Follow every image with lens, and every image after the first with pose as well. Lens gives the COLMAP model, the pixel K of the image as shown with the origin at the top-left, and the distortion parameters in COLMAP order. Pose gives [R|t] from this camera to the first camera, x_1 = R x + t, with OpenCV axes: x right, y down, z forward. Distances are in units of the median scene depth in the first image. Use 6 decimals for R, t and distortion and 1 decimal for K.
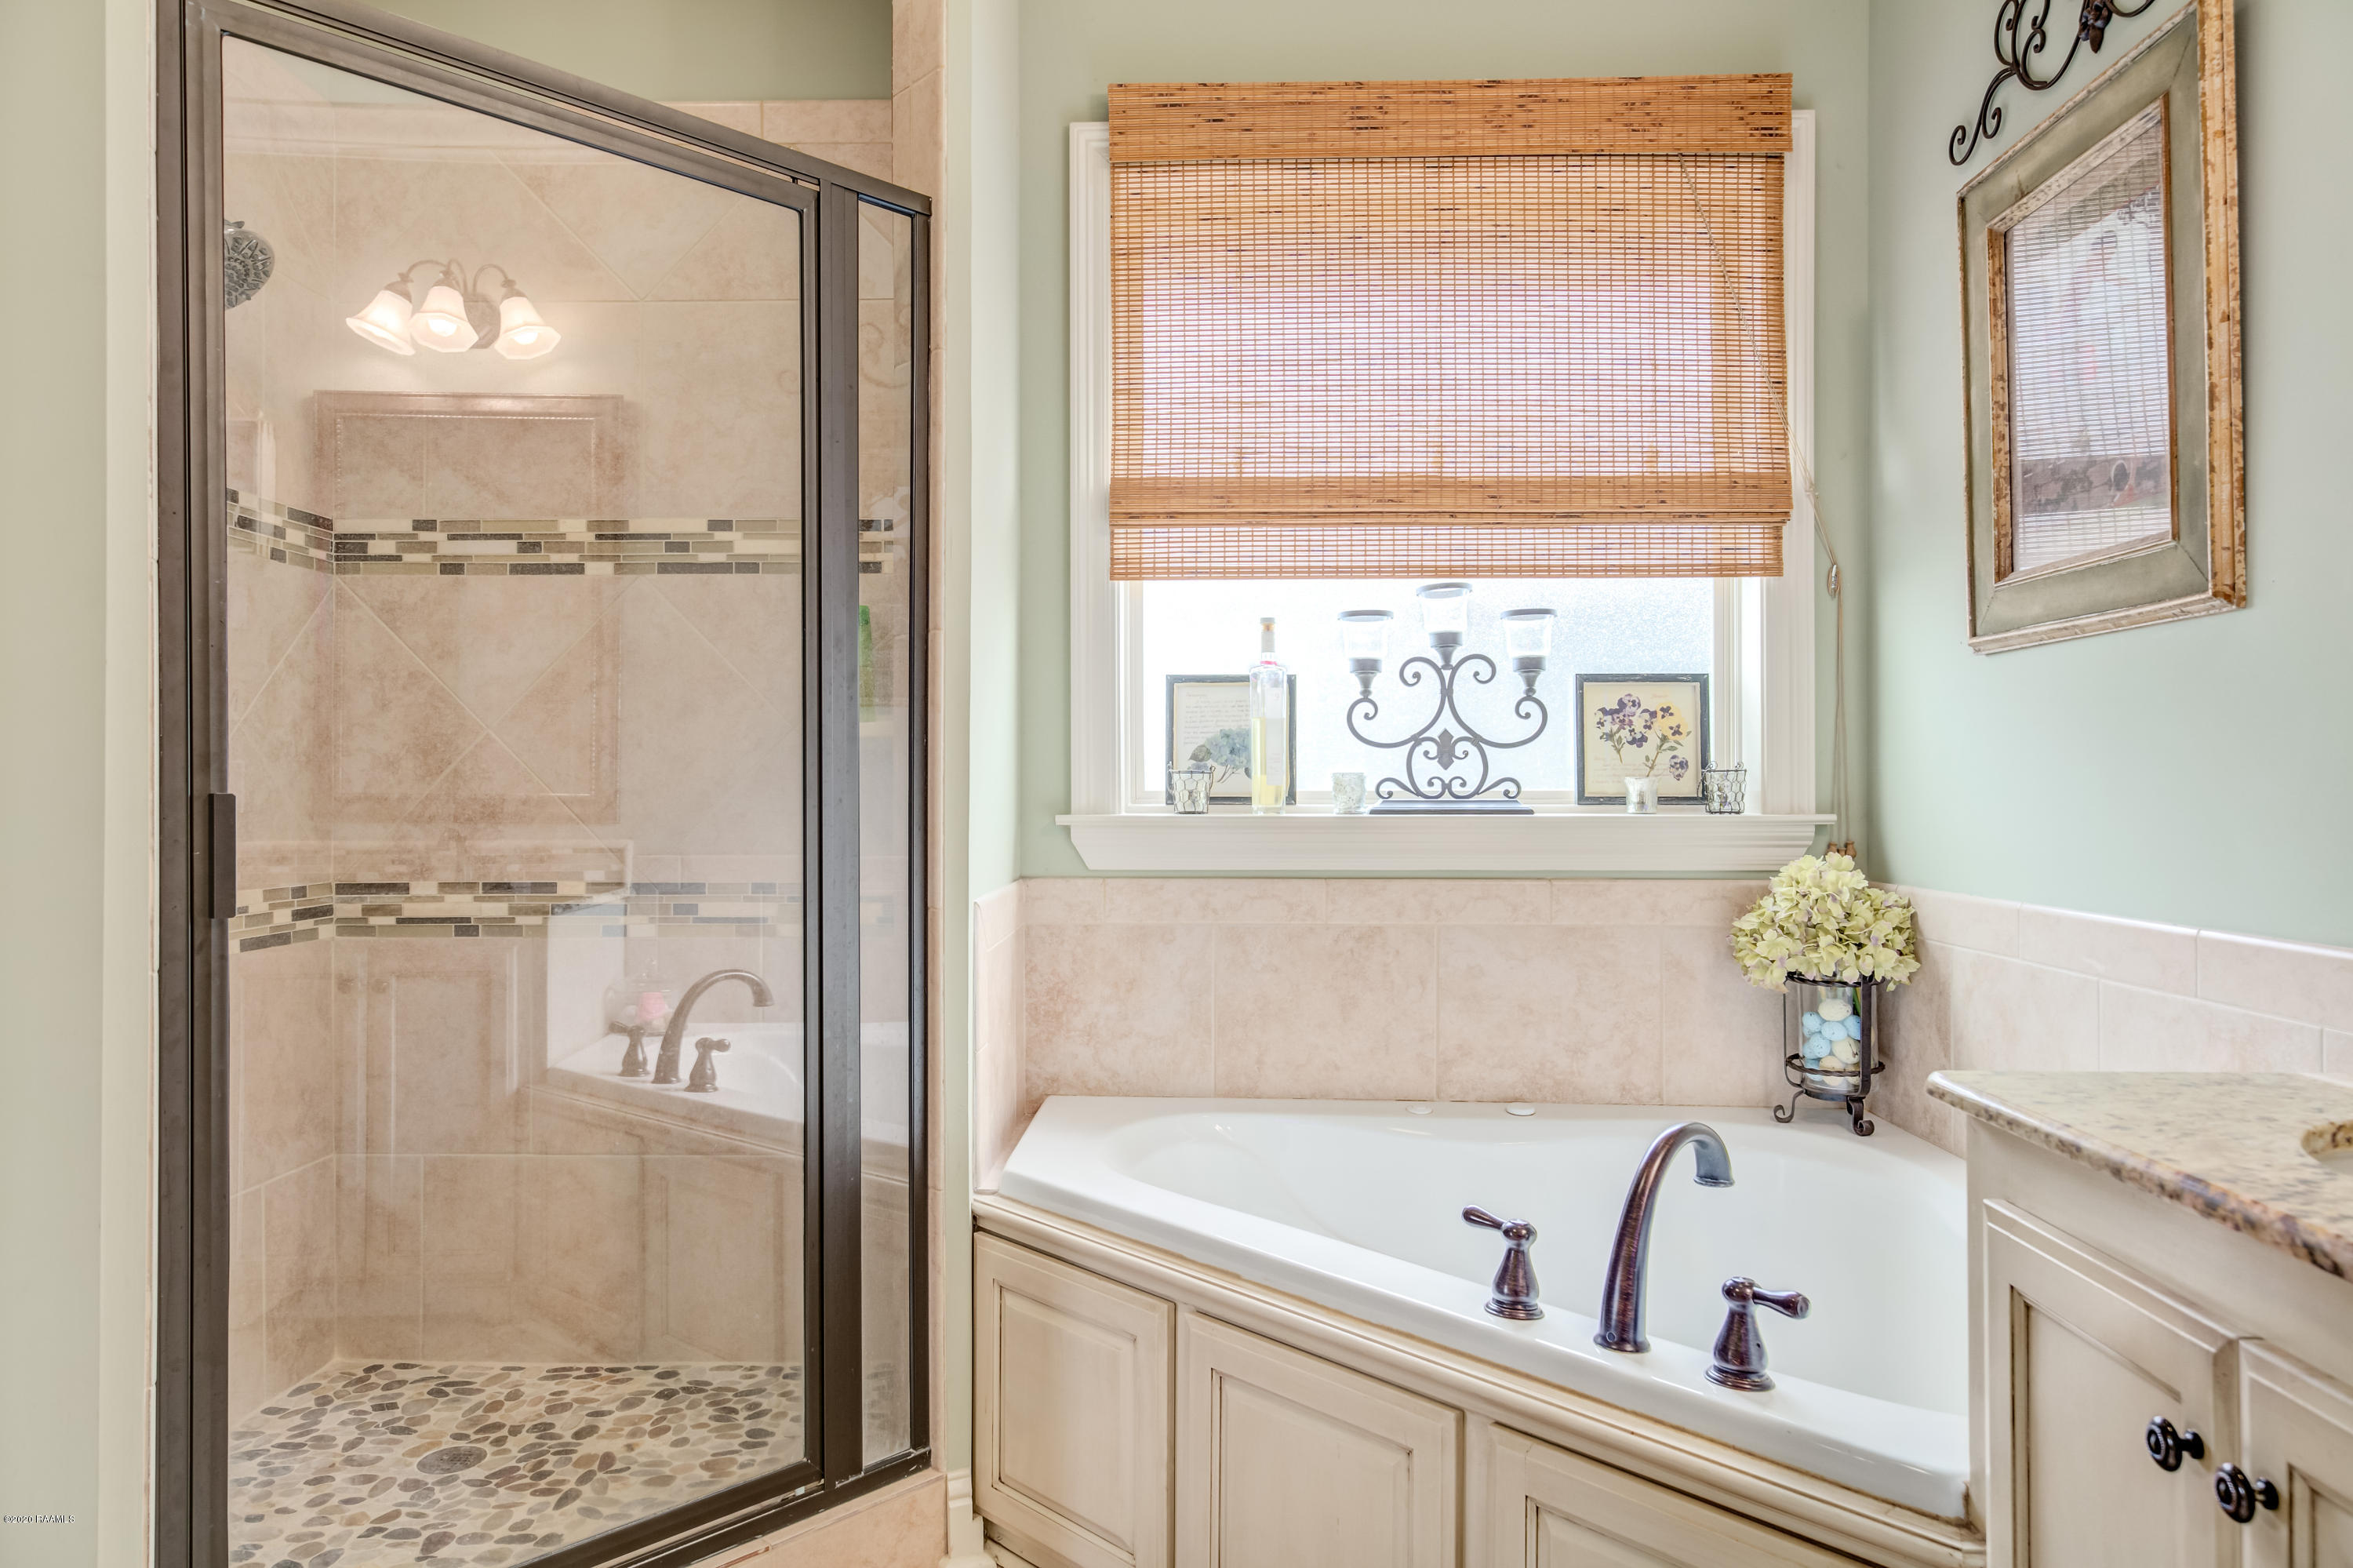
lens RADIAL K [[1555.6, 0, 1187.6], [0, 1555.6, 793.2], [0, 0, 1]] dist [0.041404, -0.001650]
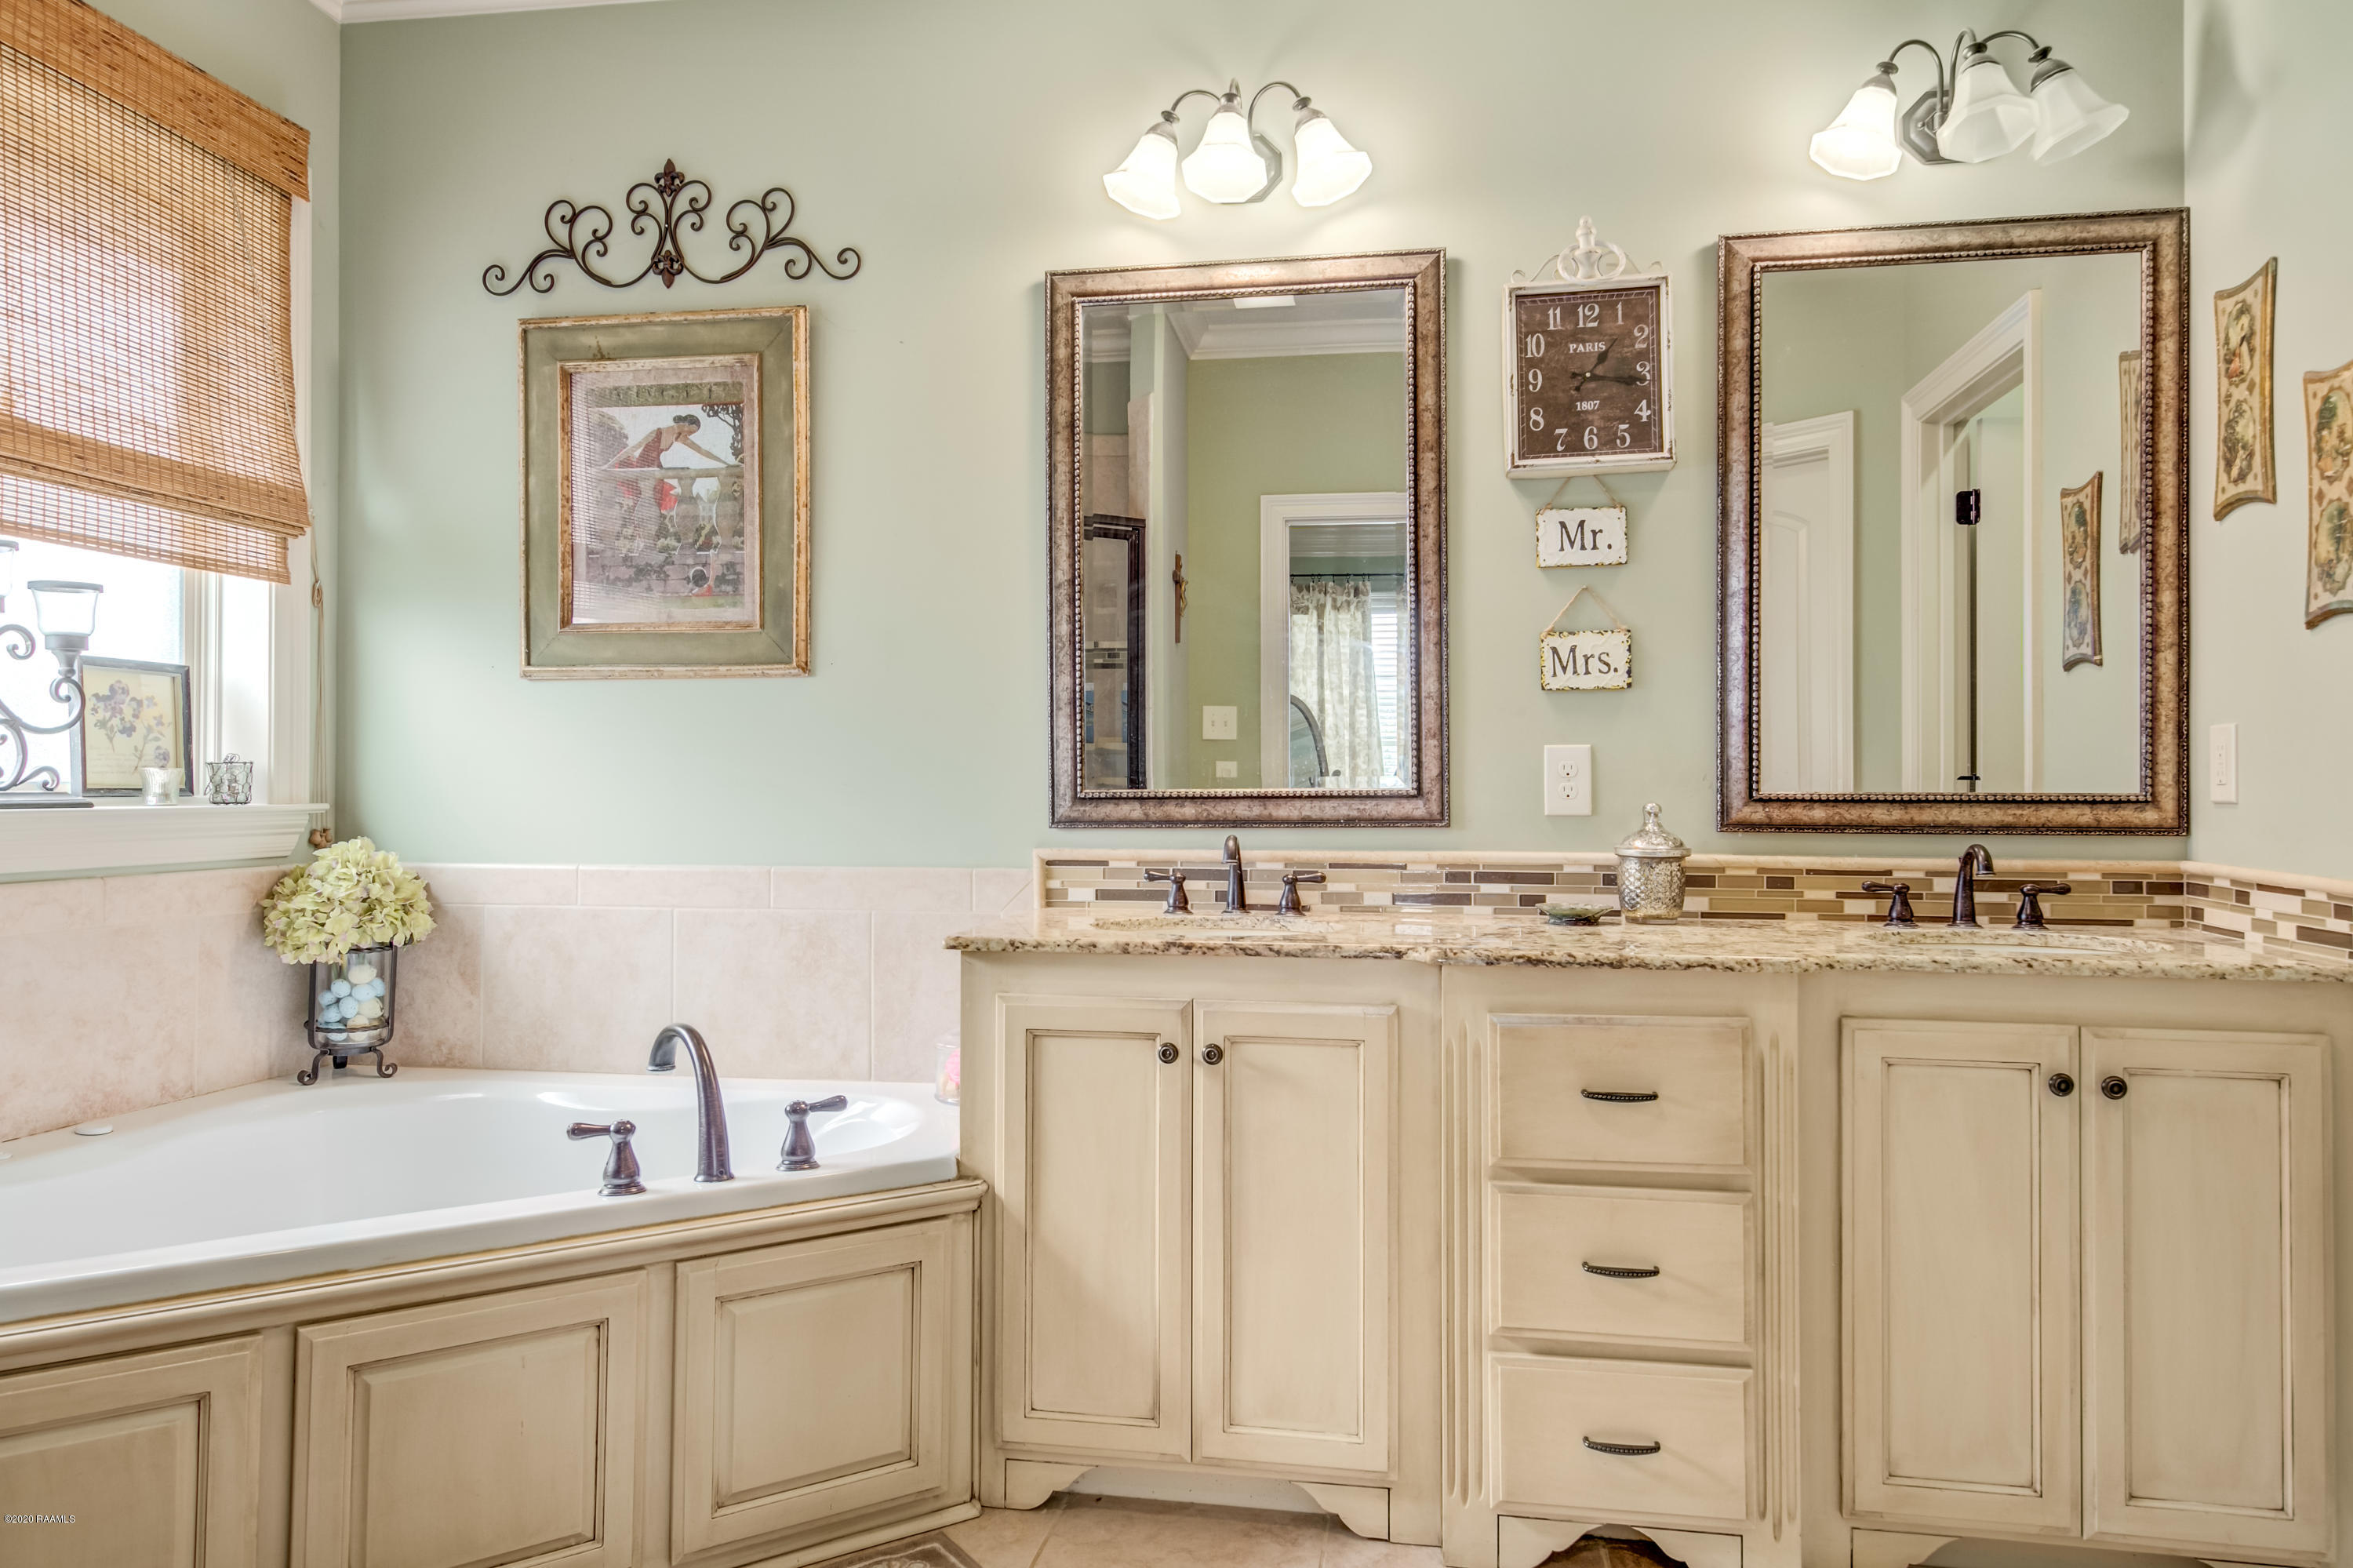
lens RADIAL K [[1555.6, 0, 1187.6], [0, 1555.6, 793.2], [0, 0, 1]] dist [0.041404, -0.001650]
pose [[0.150445, -0.004989, 0.988606, -0.617248], [0.001087, 0.999987, 0.004882, 0.001262], [-0.988618, 0.000340, 0.150449, 0.224895]]
